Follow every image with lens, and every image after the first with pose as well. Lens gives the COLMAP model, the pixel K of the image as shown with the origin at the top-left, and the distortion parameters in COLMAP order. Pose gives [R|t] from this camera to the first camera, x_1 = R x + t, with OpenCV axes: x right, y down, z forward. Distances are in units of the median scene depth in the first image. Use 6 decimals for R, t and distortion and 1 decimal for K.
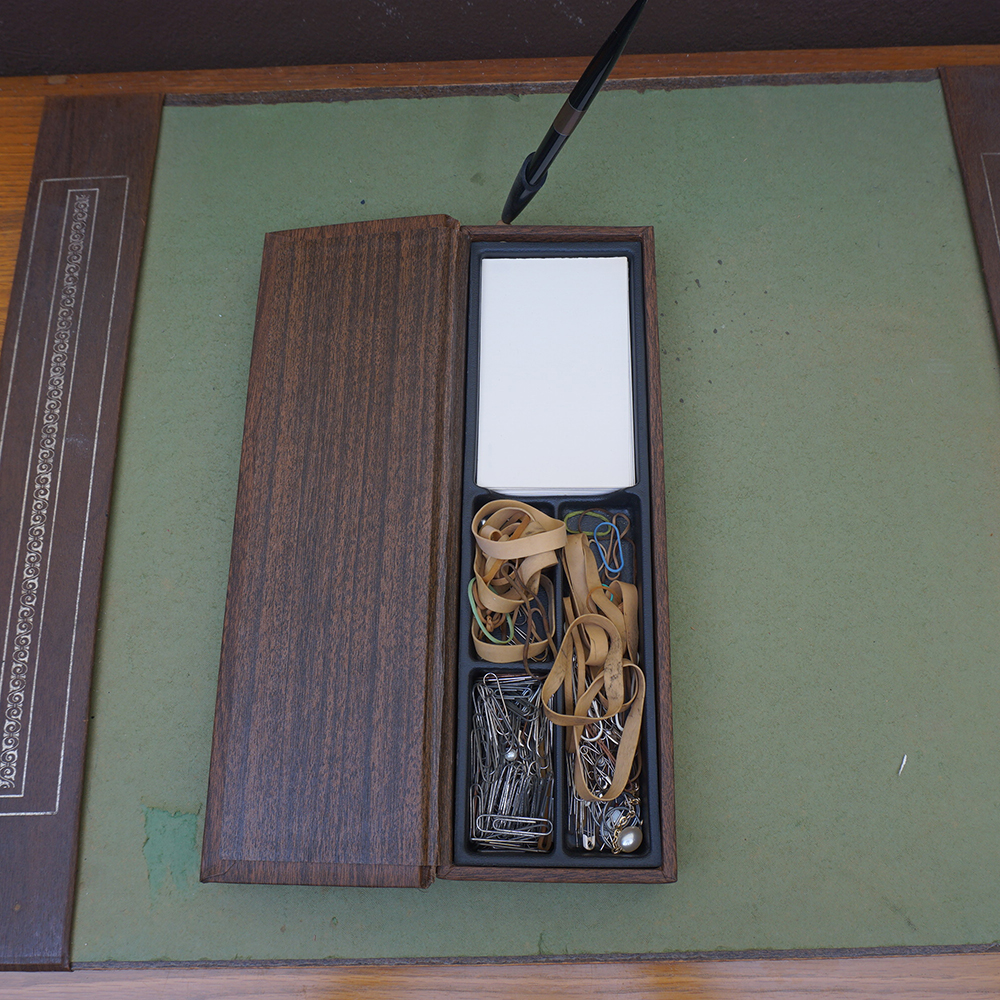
lens RADIAL K [[1022.6, 0, 505.6], [0, 1022.6, 512.6], [0, 0, 1]] dist [-0.028906, 0.000000]
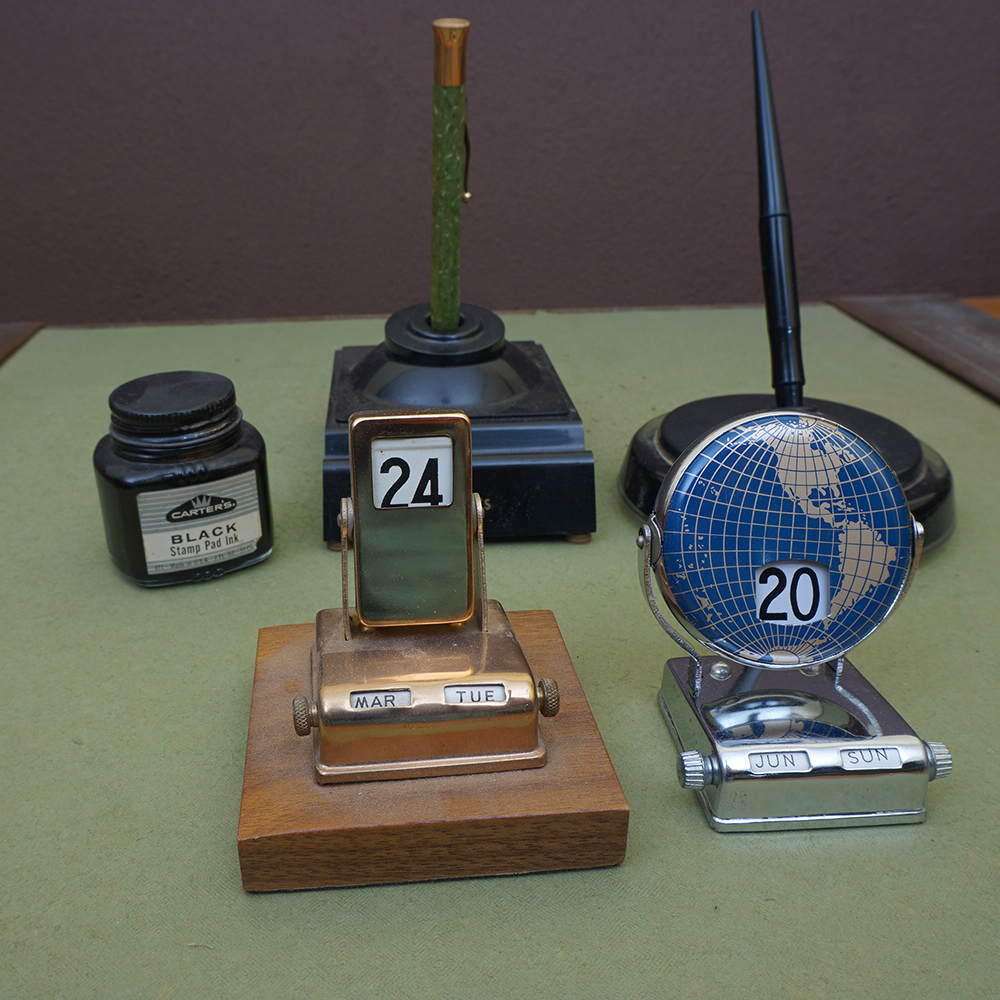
lens RADIAL K [[1025.1, 0, 400.8], [0, 1025.1, 492.1], [0, 0, 1]] dist [-0.023894, 0.000000]
pose [[0.999912, 0.001442, 0.013196, -0.007416], [0.008692, 0.680266, -0.732914, 0.478078], [-0.010034, 0.732964, 0.680193, 0.506641]]
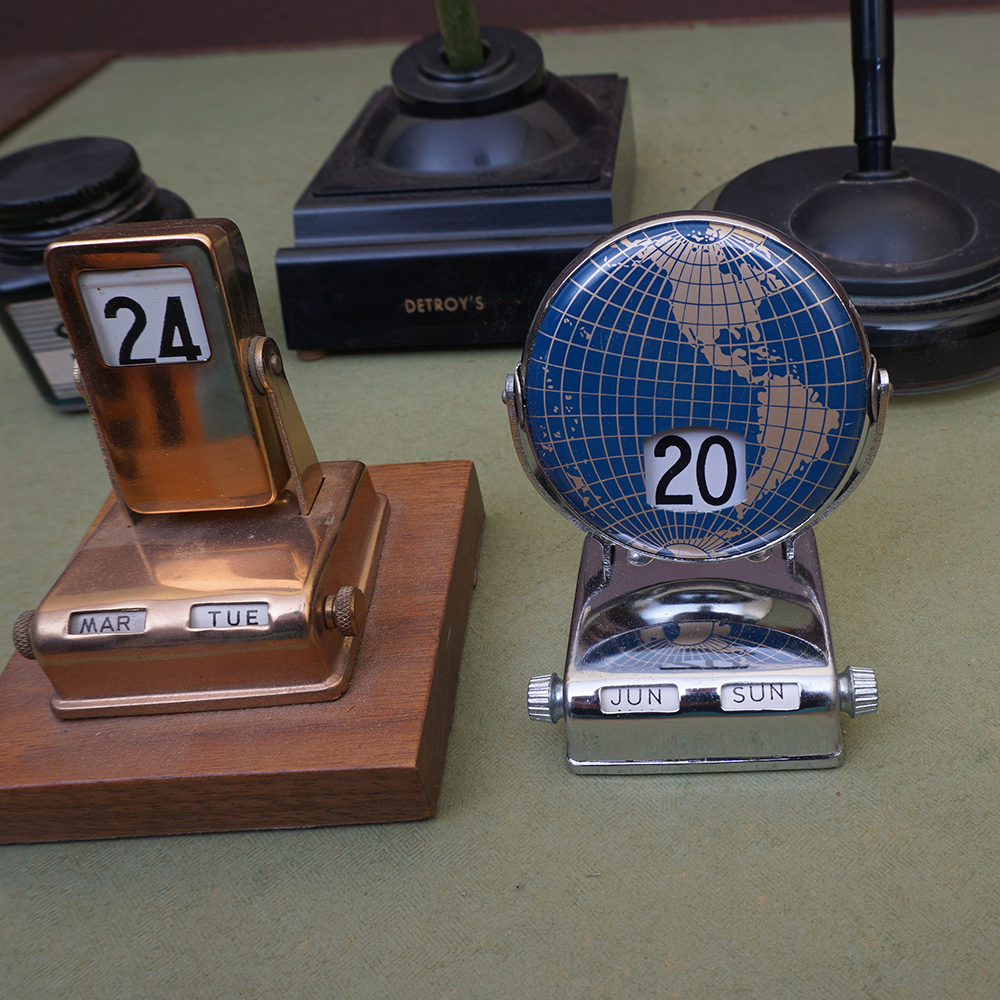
lens RADIAL K [[1030.0, 0, 676.5], [0, 1030.0, 494.5], [0, 0, 1]] dist [-0.028198, 0.000000]
pose [[0.999465, 0.000542, -0.032703, 0.167011], [-0.017583, 0.852002, -0.523243, 0.368176], [0.027580, 0.523538, 0.851556, 0.558633]]
